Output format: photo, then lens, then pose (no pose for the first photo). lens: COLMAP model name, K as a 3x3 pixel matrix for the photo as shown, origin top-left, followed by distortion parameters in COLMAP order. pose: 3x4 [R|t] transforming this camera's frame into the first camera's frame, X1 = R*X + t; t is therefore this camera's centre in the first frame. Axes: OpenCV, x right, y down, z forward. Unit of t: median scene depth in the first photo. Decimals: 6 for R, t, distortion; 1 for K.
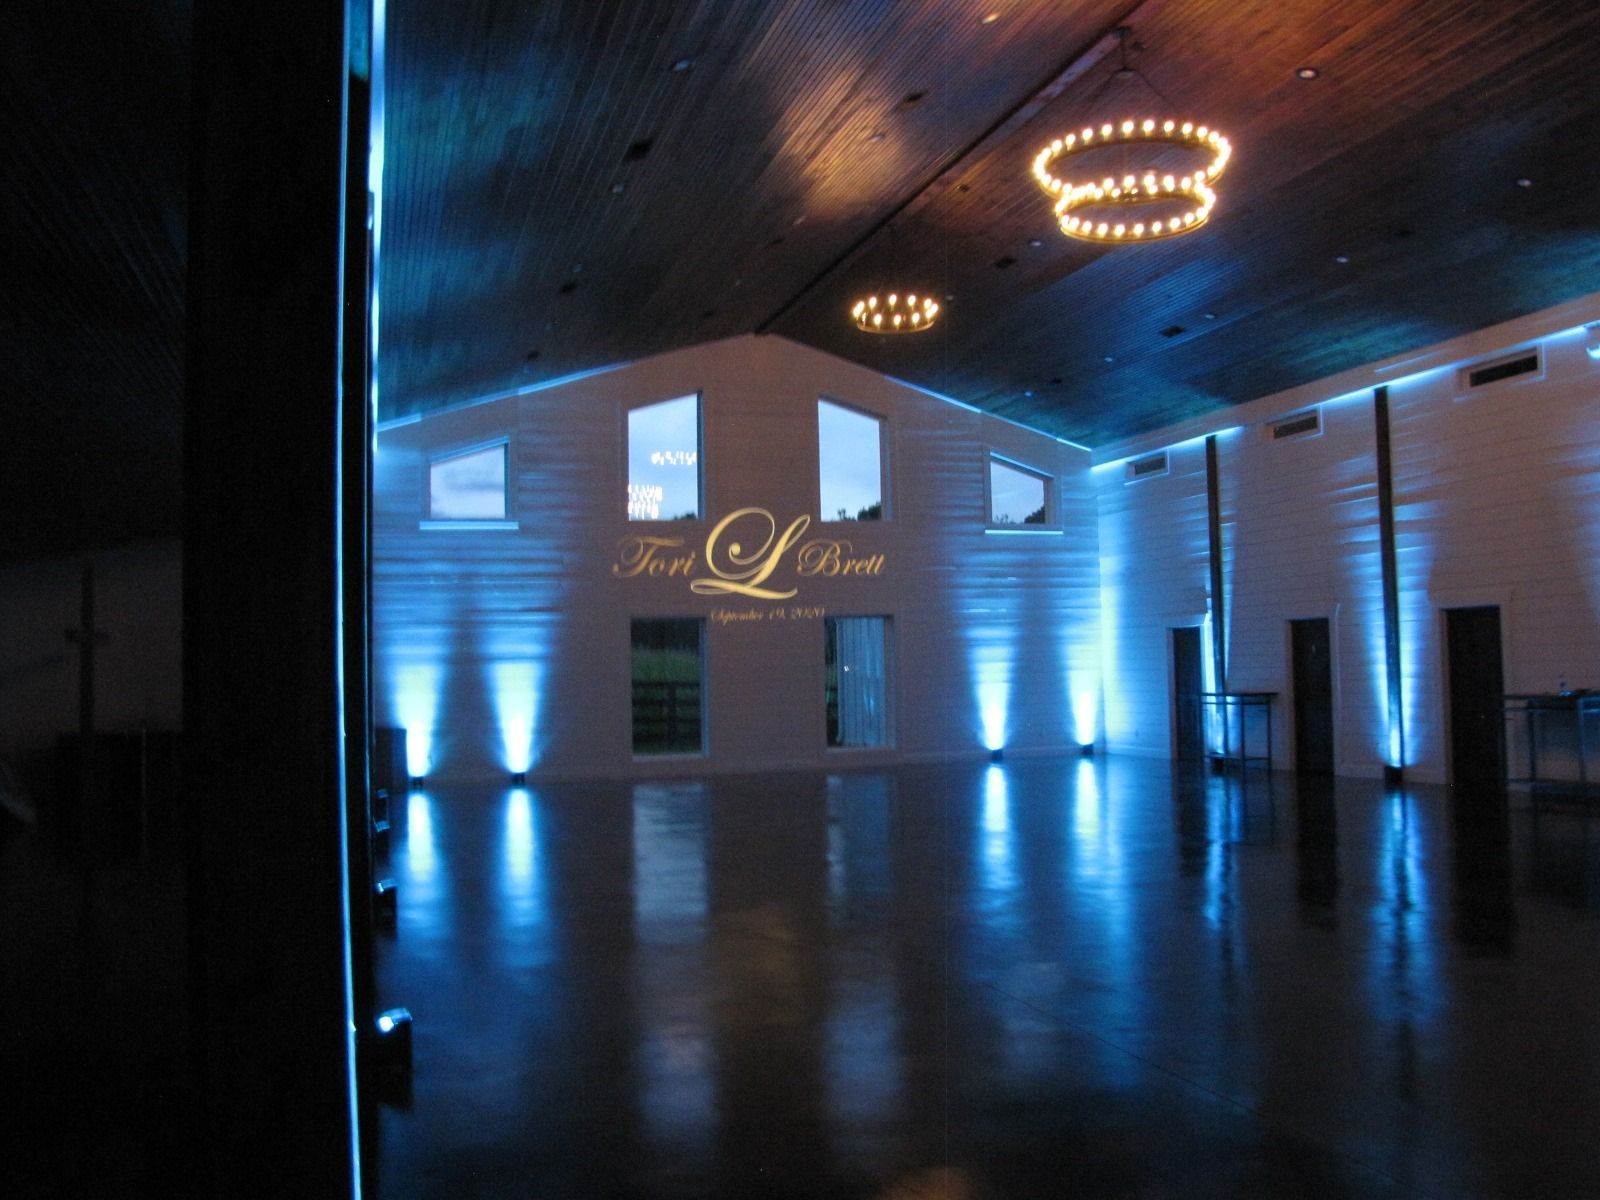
lens RADIAL K [[1352.7, 0, 805.8], [0, 1352.7, 596.2], [0, 0, 1]] dist [-0.174258, 0.137443]
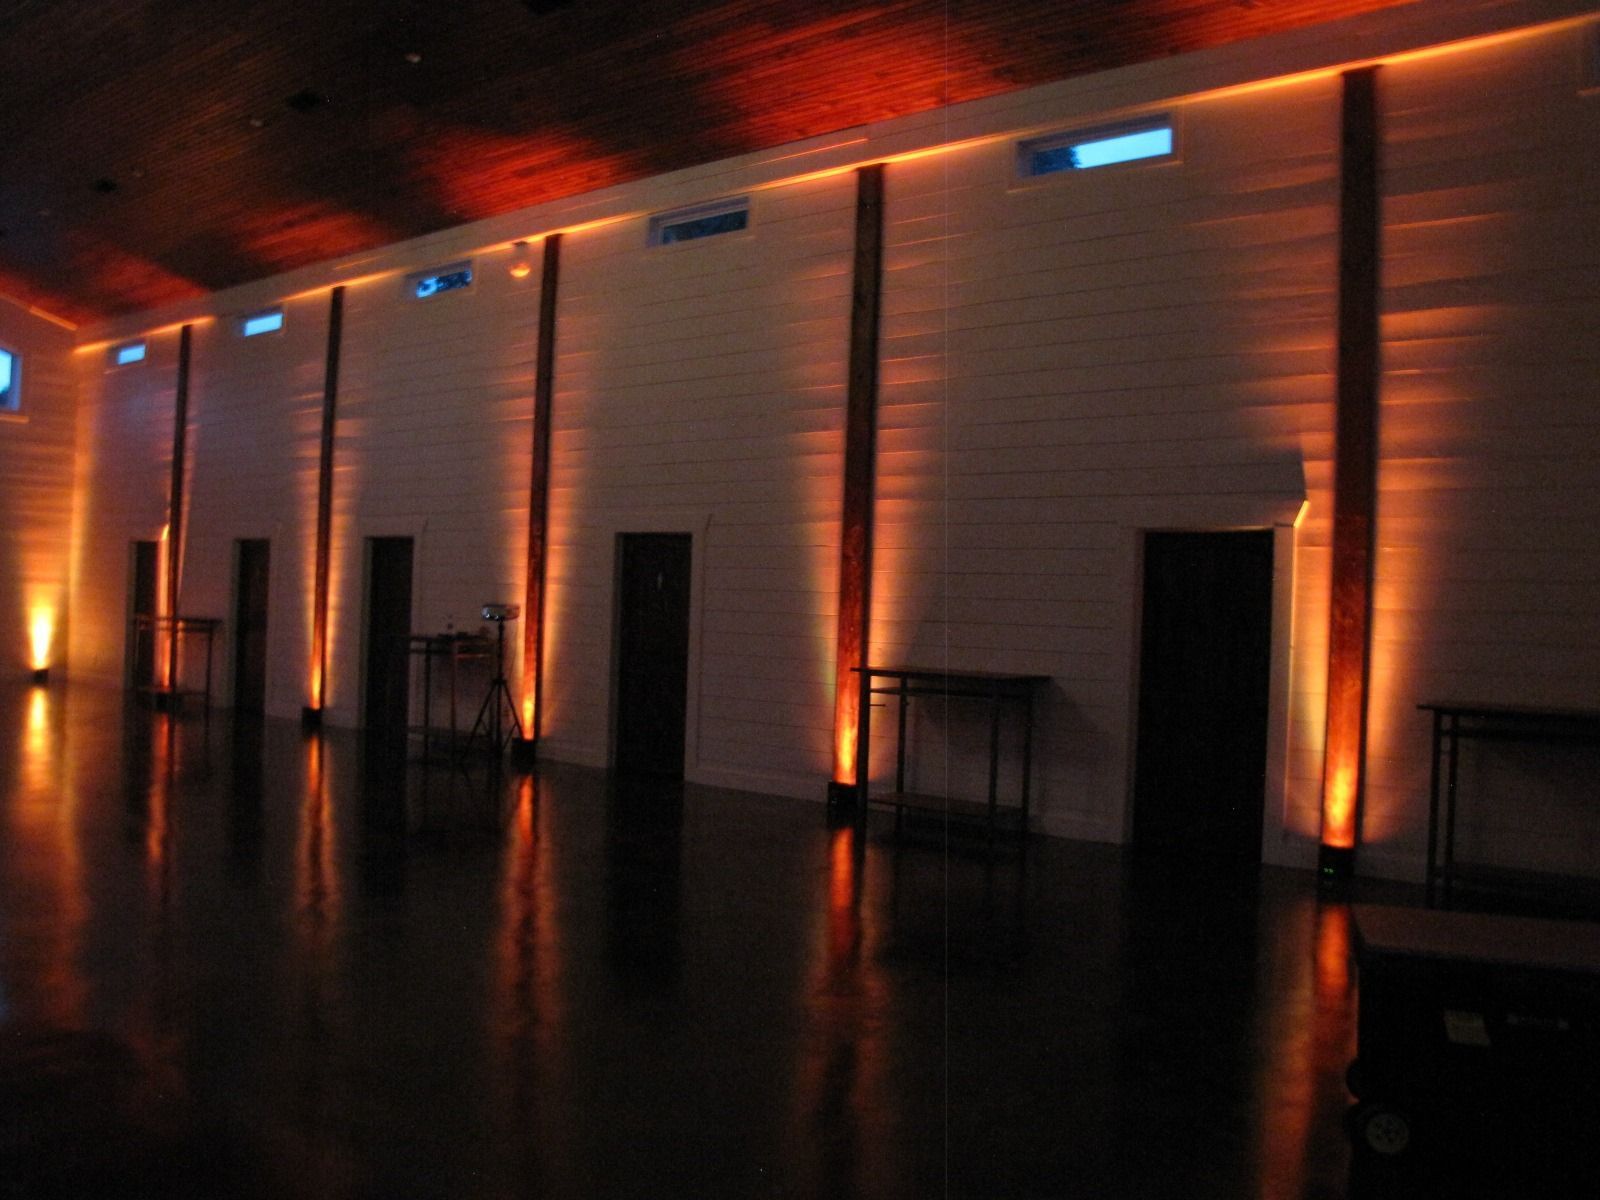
lens RADIAL K [[1352.7, 0, 808.6], [0, 1352.7, 598.6], [0, 0, 1]] dist [-0.174258, 0.137443]
pose [[0.835023, 0.057039, 0.547251, 0.191584], [-0.085630, 0.995965, 0.026851, 0.001201], [-0.543512, -0.069282, 0.836538, 0.046751]]
